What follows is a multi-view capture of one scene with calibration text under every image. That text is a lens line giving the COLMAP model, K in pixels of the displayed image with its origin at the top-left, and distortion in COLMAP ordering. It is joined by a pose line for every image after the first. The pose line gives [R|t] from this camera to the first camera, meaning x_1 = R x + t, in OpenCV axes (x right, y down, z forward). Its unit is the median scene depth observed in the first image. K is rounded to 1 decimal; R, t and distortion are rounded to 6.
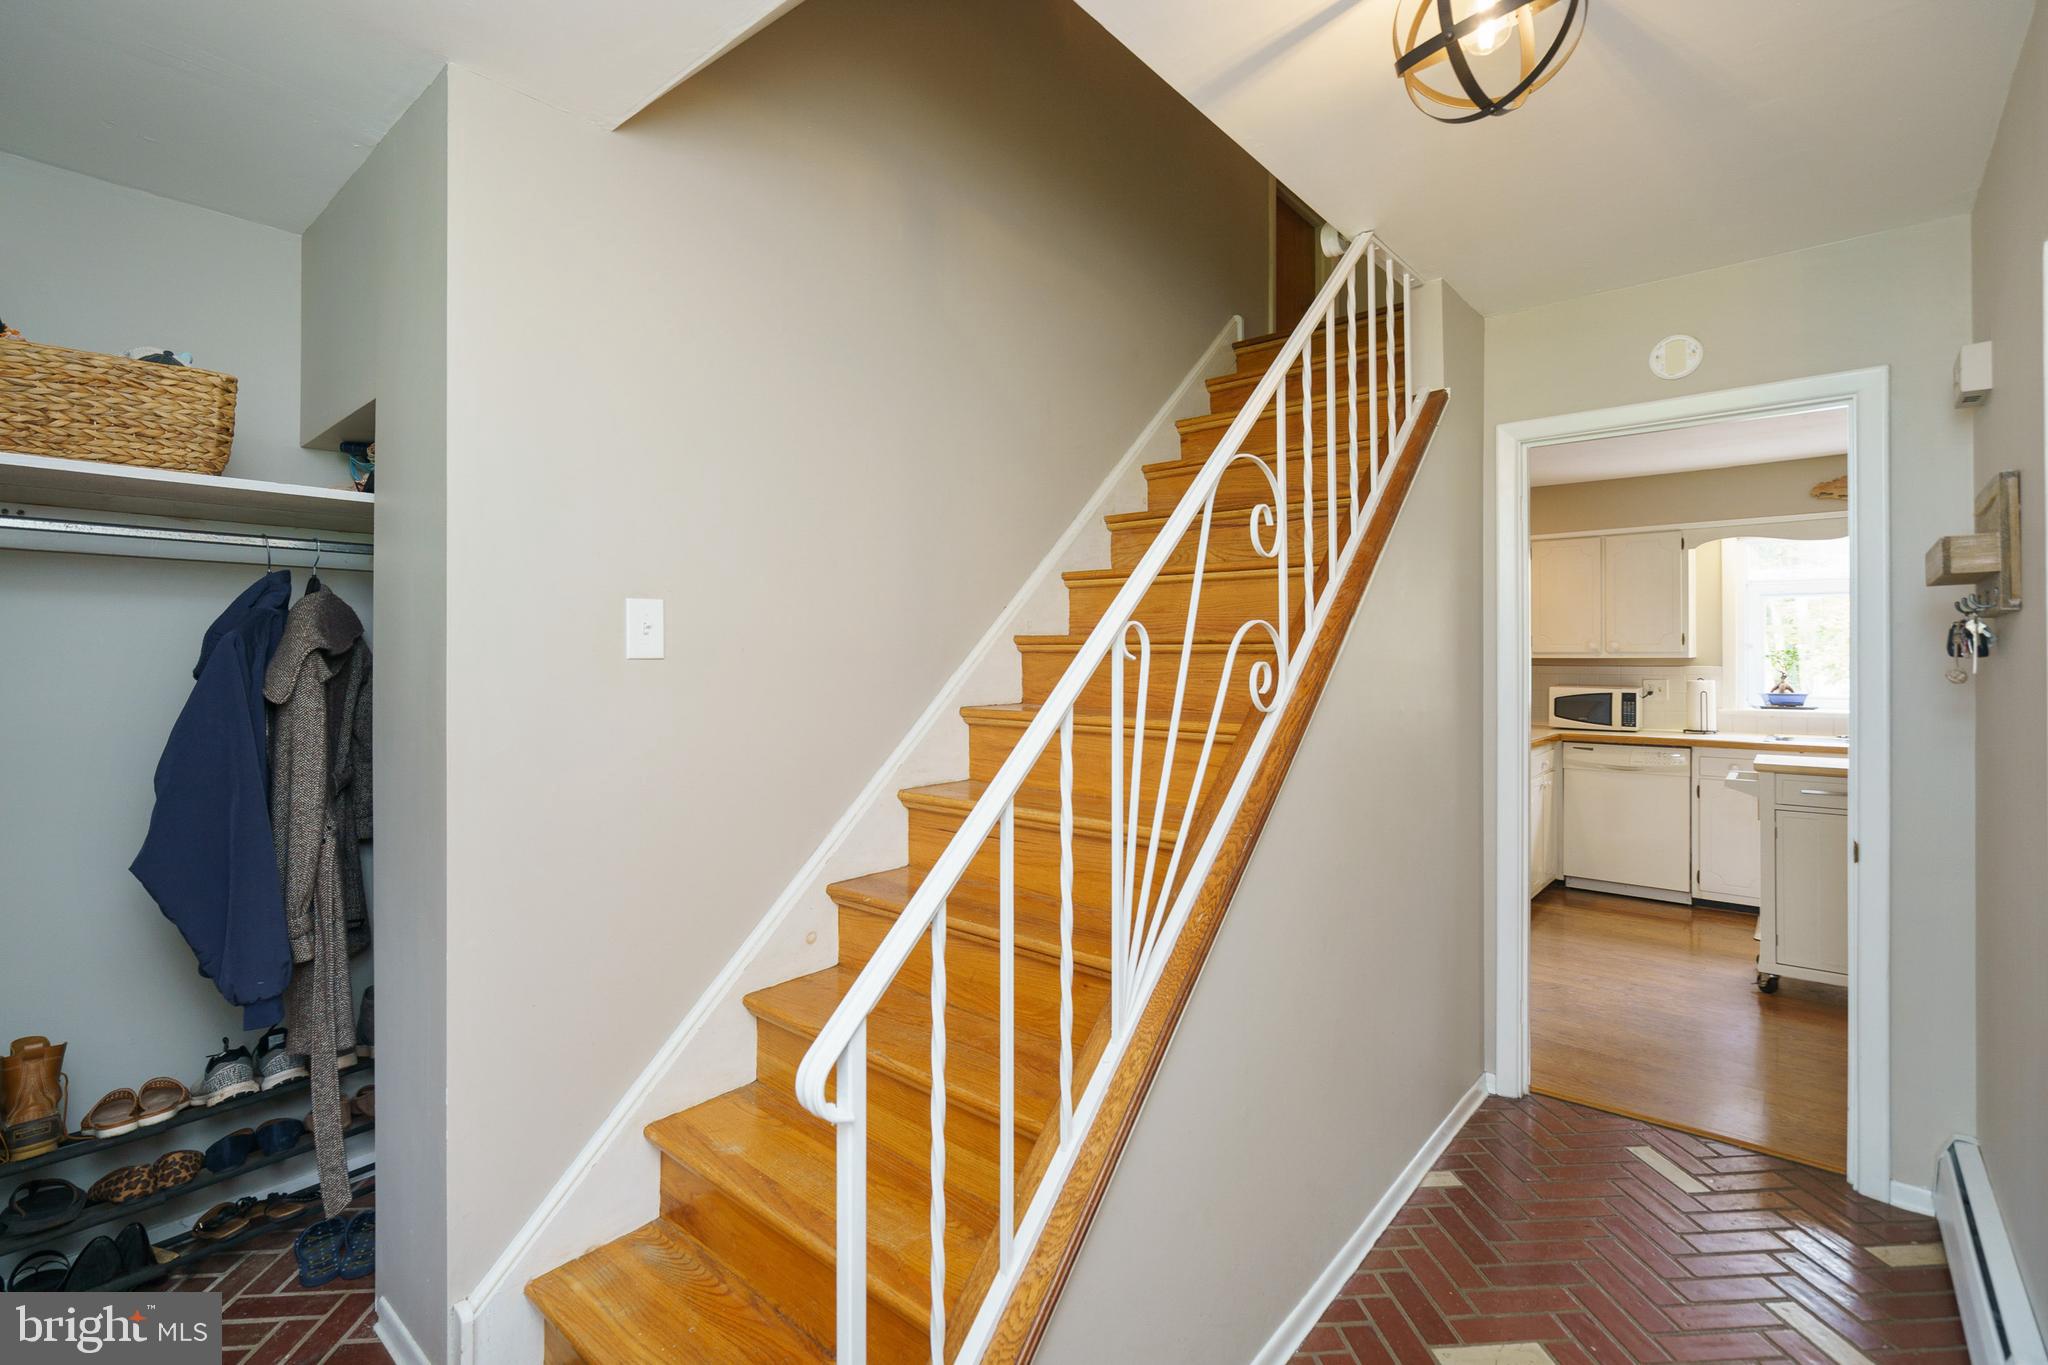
lens RADIAL K [[941.5, 0, 1020.8], [0, 941.5, 644.7], [0, 0, 1]] dist [0.001270, -0.001246]
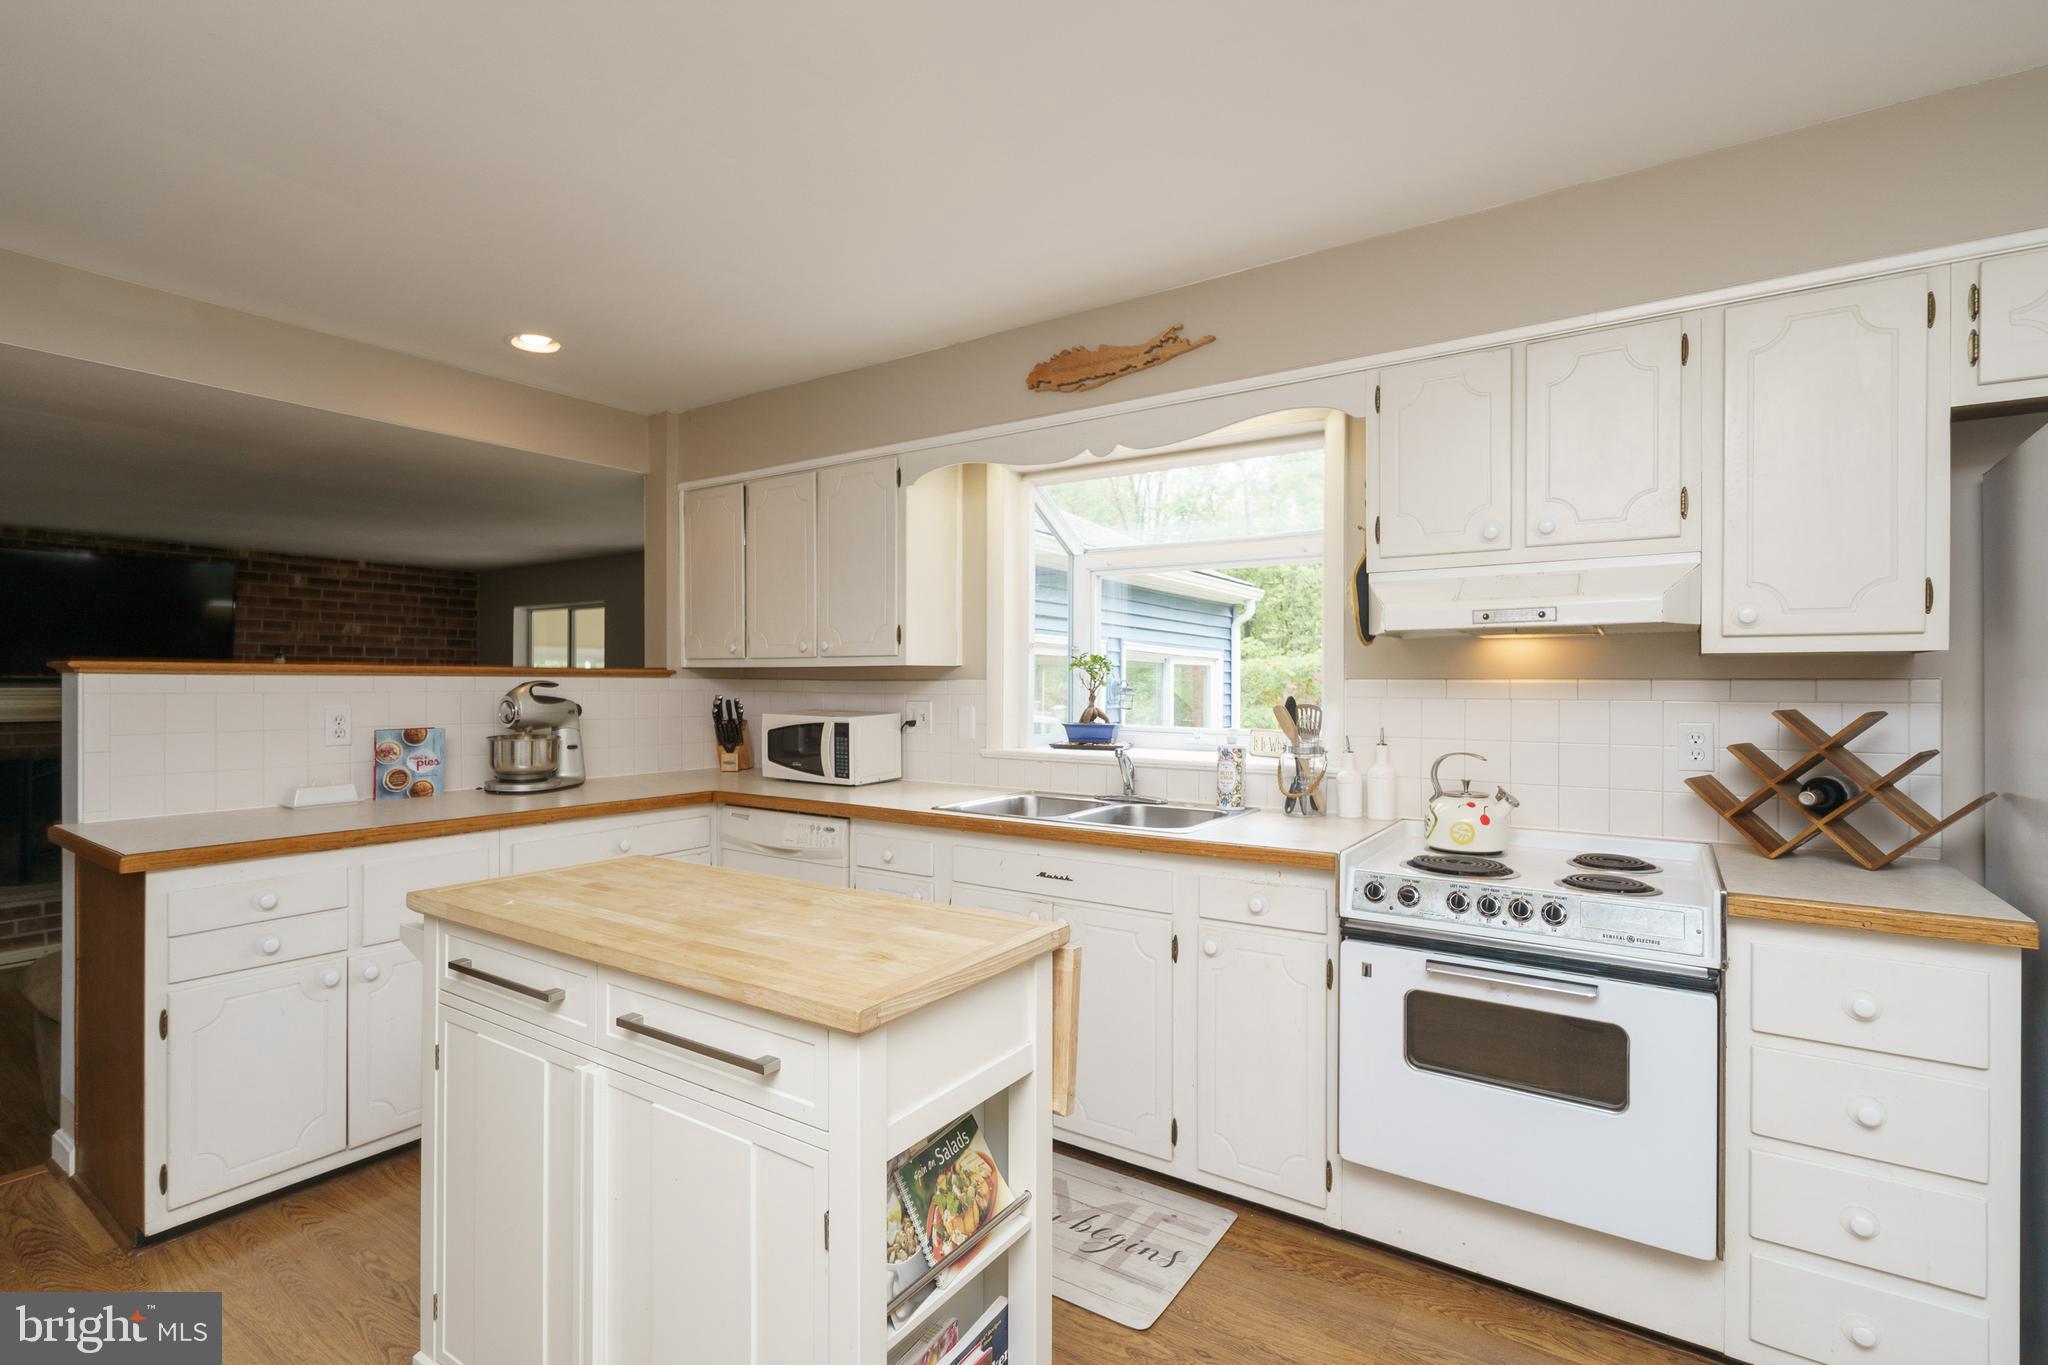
lens RADIAL K [[941.5, 0, 1021.0], [0, 941.5, 688.6], [0, 0, 1]] dist [0.001270, -0.001246]
pose [[0.993857, 0.001842, 0.110656, 0.693754], [-0.003902, 0.999823, 0.018399, 0.016911], [-0.110603, -0.018718, 0.993688, 0.374928]]
